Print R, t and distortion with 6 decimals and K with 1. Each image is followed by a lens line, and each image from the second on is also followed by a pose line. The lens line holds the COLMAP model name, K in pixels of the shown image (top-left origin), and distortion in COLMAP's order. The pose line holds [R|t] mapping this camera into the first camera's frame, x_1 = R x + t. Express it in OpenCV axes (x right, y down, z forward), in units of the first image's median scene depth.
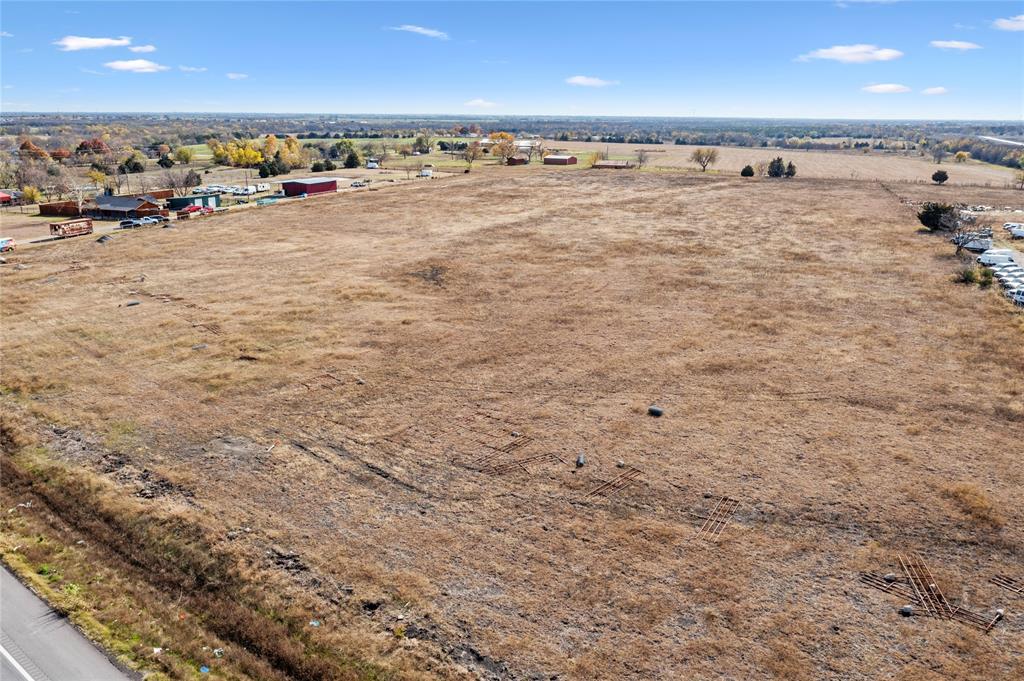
lens RADIAL K [[797.6, 0, 512.4], [0, 797.6, 337.6], [0, 0, 1]] dist [-0.016715, -0.004591]
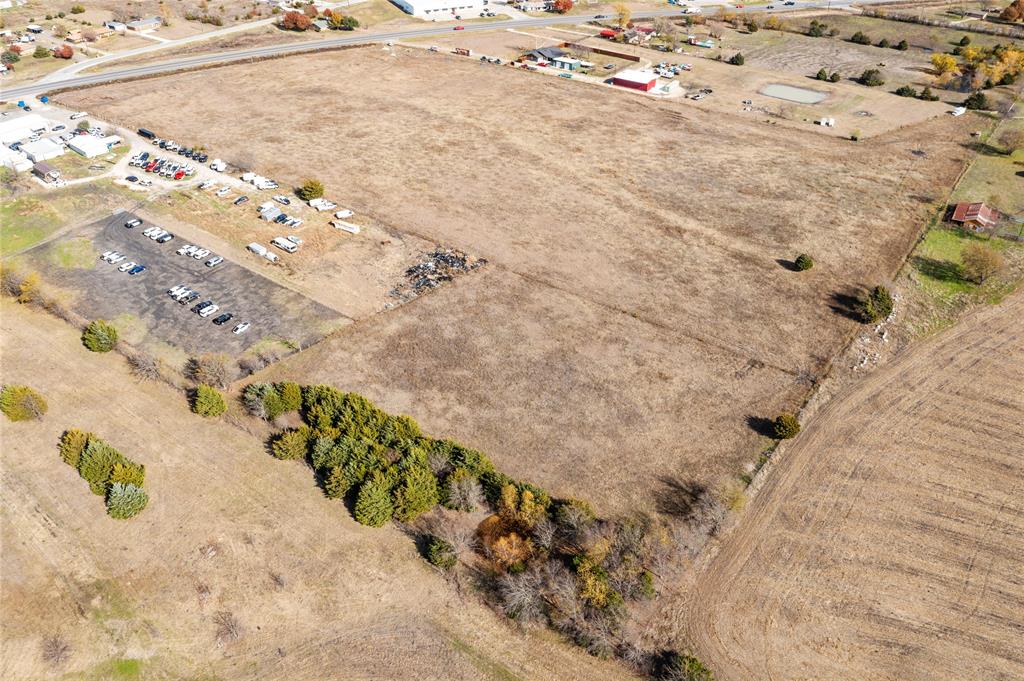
lens RADIAL K [[797.6, 0, 514.3], [0, 797.6, 336.9], [0, 0, 1]] dist [-0.016715, -0.004591]
pose [[-0.253382, 0.548678, -0.796712, 2.985596], [-0.268632, 0.751287, 0.602830, -1.598680], [0.929319, 0.366768, -0.042970, 2.482020]]
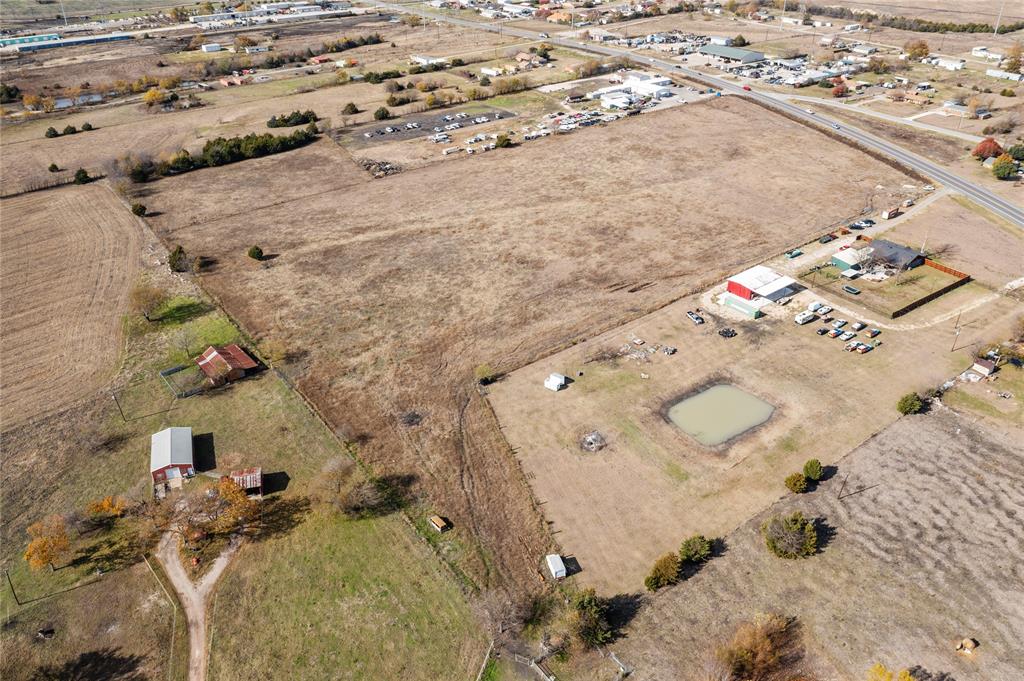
lens RADIAL K [[797.6, 0, 508.4], [0, 797.6, 337.9], [0, 0, 1]] dist [-0.016715, -0.004591]
pose [[-0.847560, -0.267607, 0.458288, -1.150644], [0.143530, 0.715784, 0.683412, -2.164758], [-0.510922, 0.645011, -0.568261, 4.352618]]
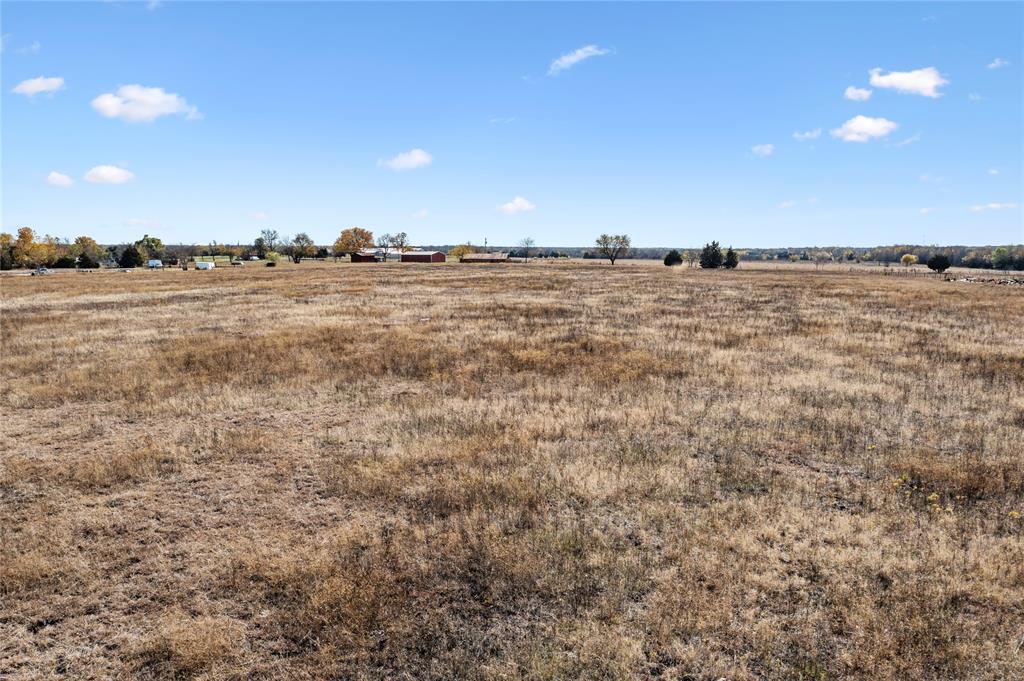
lens RADIAL K [[797.6, 0, 511.2], [0, 797.6, 341.2], [0, 0, 1]] dist [-0.016715, -0.004591]
pose [[0.995192, -0.013377, 0.097023, 0.266931], [0.028217, 0.987786, -0.153242, -0.108612], [-0.093788, 0.155243, 0.983414, 1.051422]]
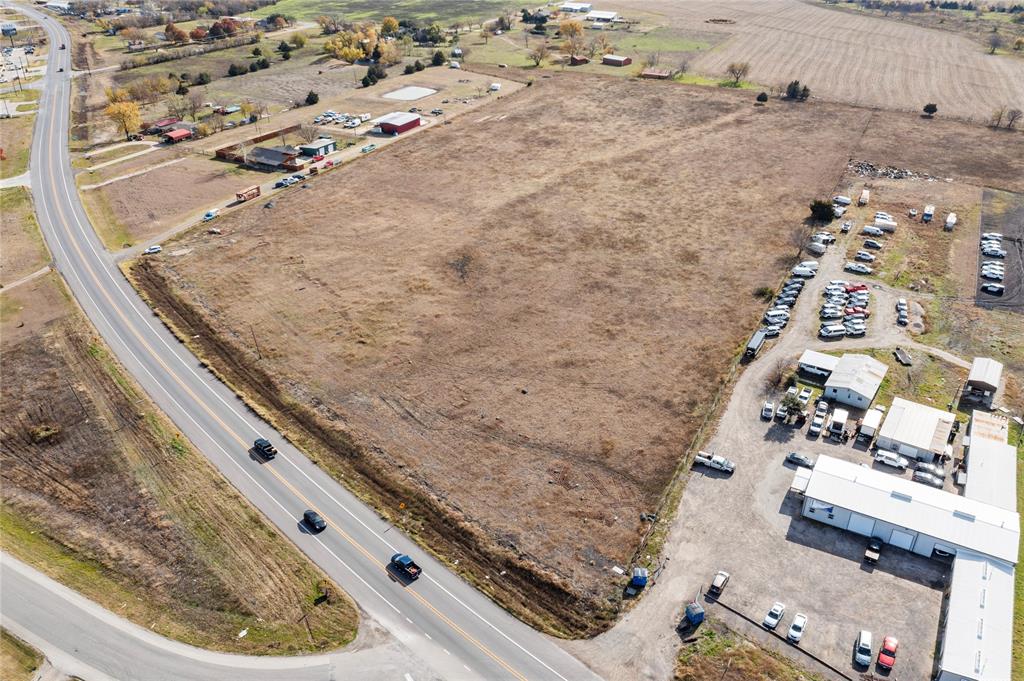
lens RADIAL K [[797.6, 0, 512.7], [0, 797.6, 326.1], [0, 0, 1]] dist [-0.016715, -0.004591]
pose [[0.991722, 0.060936, -0.113021, 0.248695], [-0.034346, 0.974033, 0.223785, -0.395919], [0.123723, -0.218051, 0.968063, -0.814379]]
